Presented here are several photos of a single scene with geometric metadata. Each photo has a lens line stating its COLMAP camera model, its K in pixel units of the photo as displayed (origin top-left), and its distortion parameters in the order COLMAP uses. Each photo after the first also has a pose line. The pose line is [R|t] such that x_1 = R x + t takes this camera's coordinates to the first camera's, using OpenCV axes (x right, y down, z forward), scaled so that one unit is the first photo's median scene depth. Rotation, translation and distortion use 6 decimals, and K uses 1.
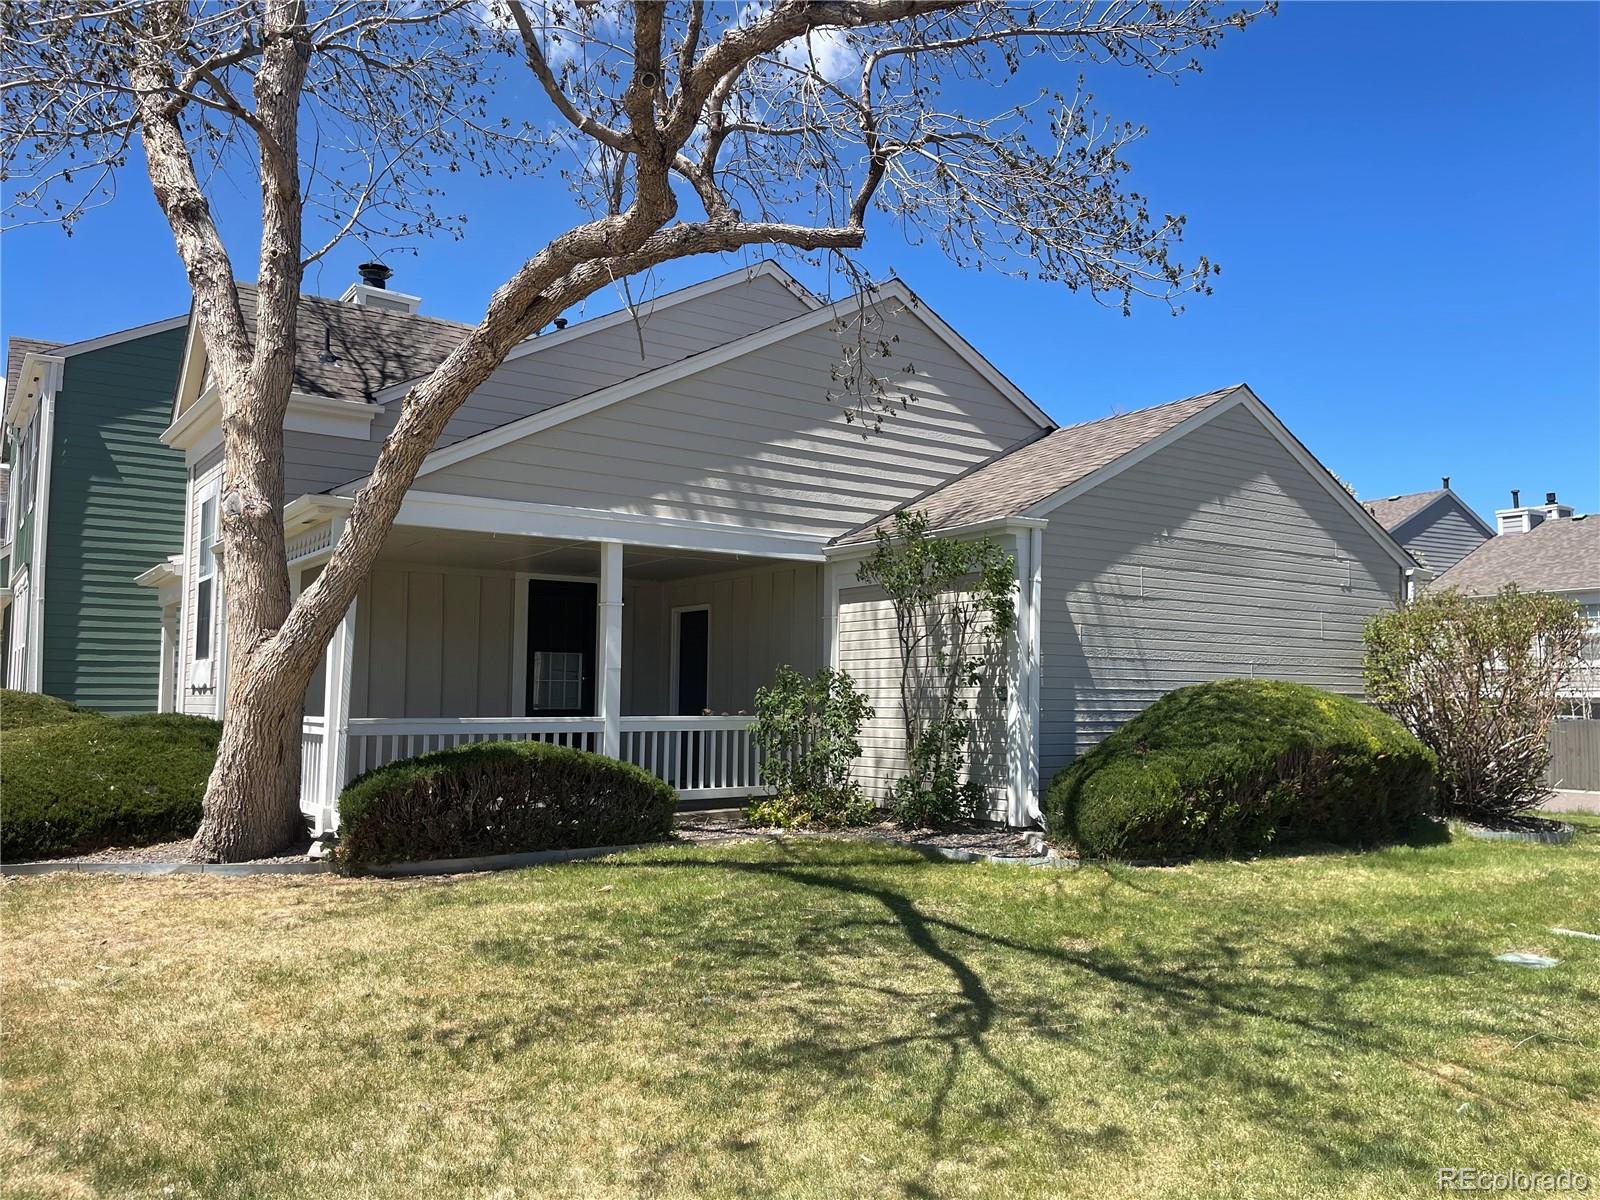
lens RADIAL K [[1225.9, 0, 801.8], [0, 1225.9, 602.0], [0, 0, 1]] dist [0.055397, -0.063227]
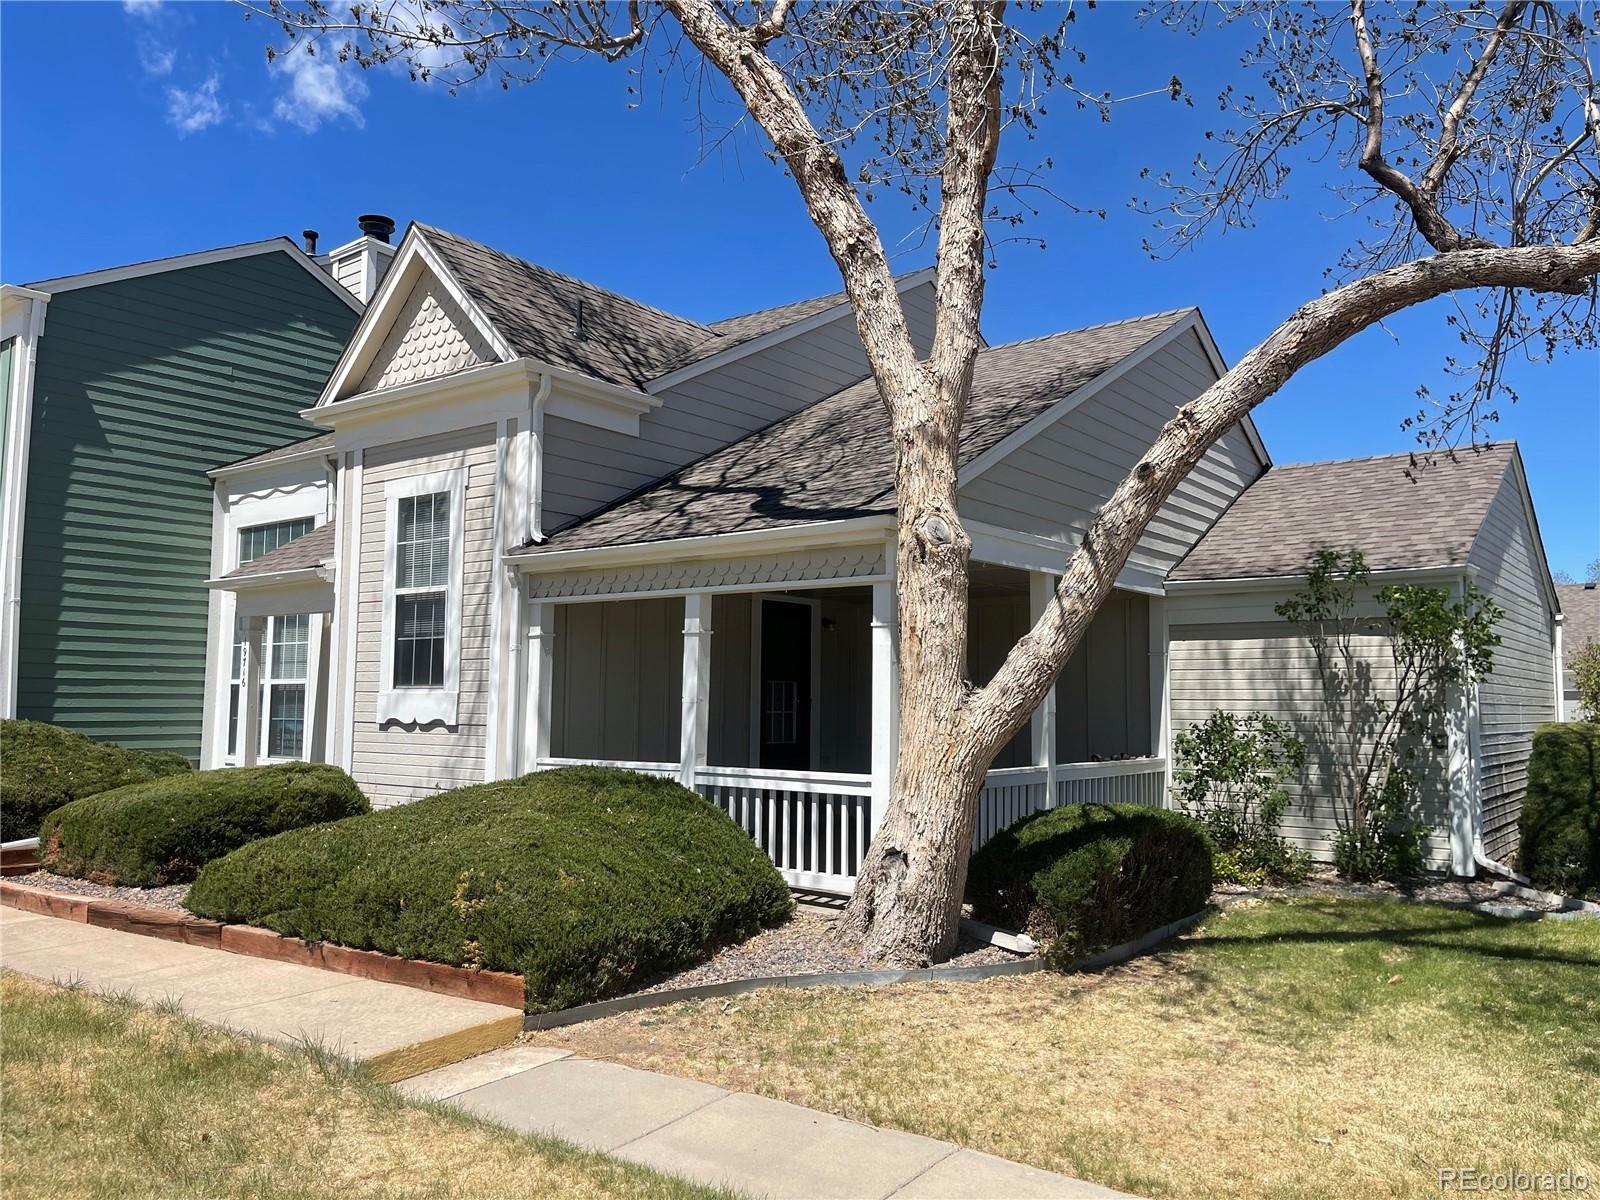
lens RADIAL K [[1225.9, 0, 792.8], [0, 1225.9, 593.6], [0, 0, 1]] dist [0.055397, -0.063227]
pose [[0.957595, 0.029029, 0.286651, -0.540216], [-0.027476, 0.999578, -0.009440, -0.017994], [-0.286804, 0.001164, 0.957988, 0.161592]]
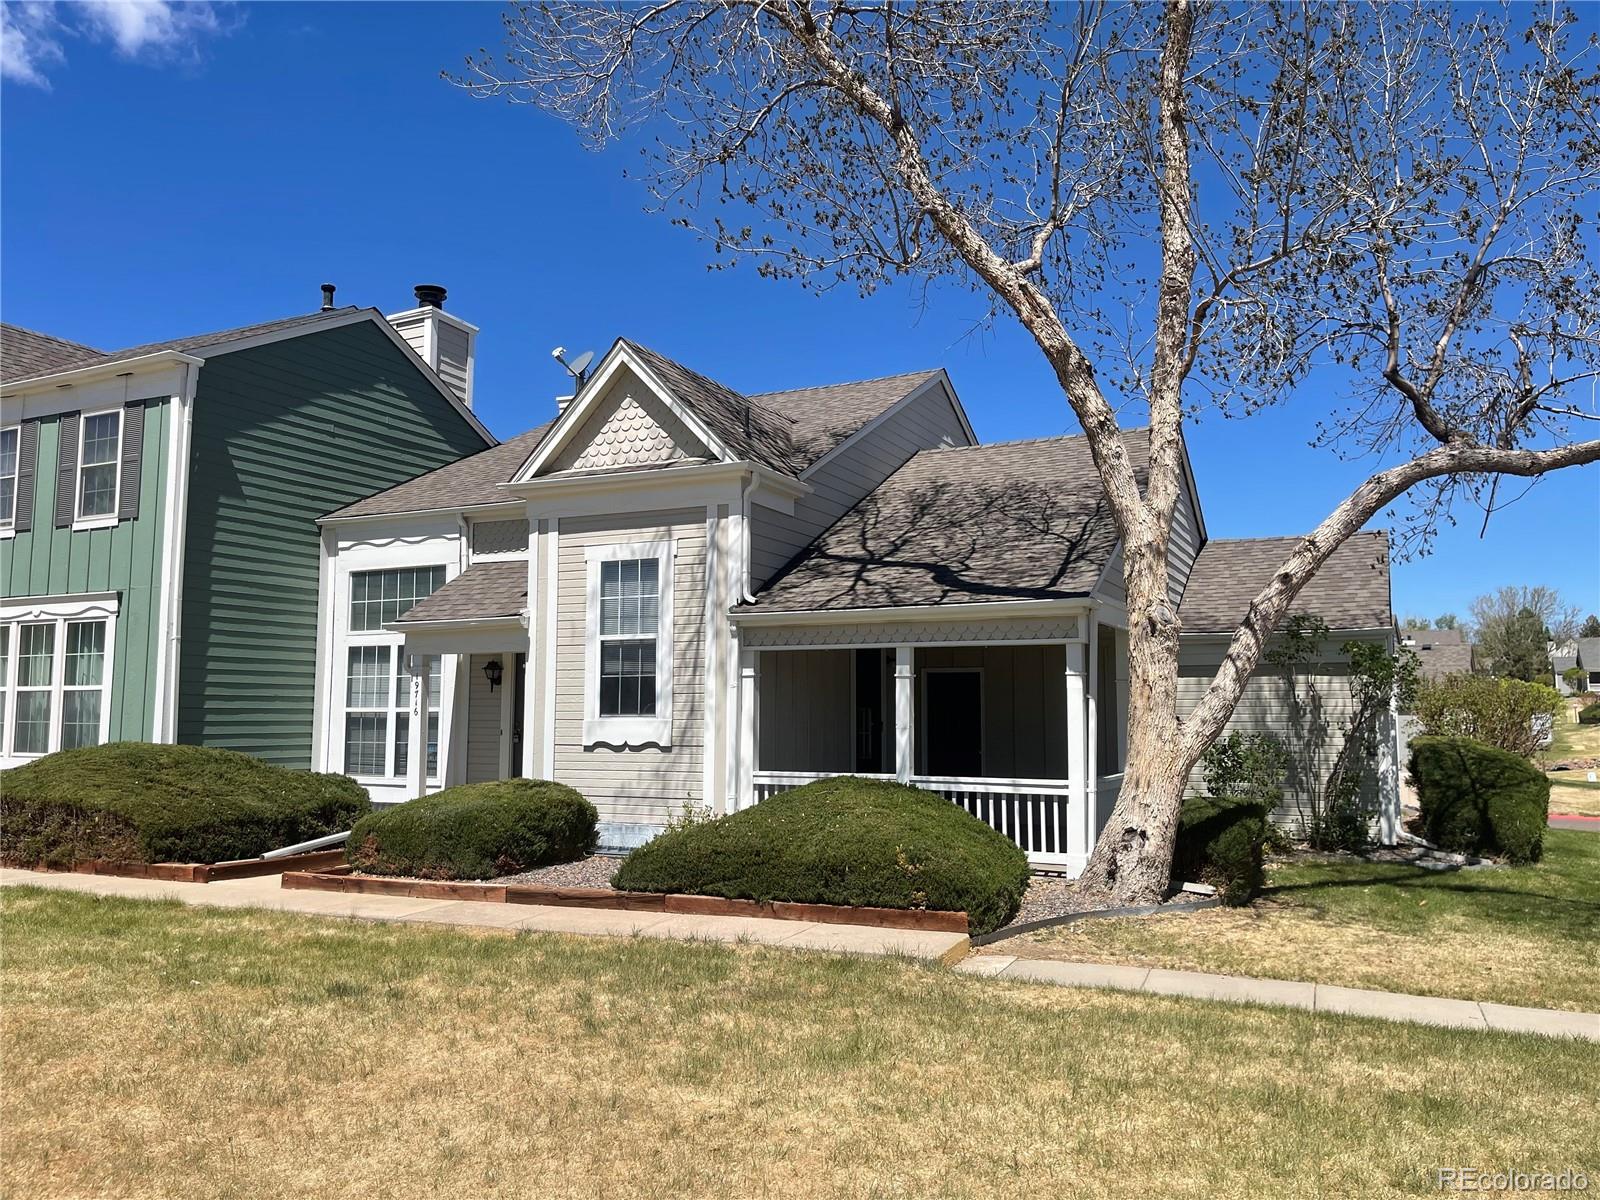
lens RADIAL K [[1225.9, 0, 800.4], [0, 1225.9, 593.2], [0, 0, 1]] dist [0.055397, -0.063227]
pose [[0.878012, 0.045878, 0.476434, -0.945074], [-0.036977, 0.998922, -0.028048, -0.036260], [-0.477208, 0.007010, 0.878762, 0.052764]]
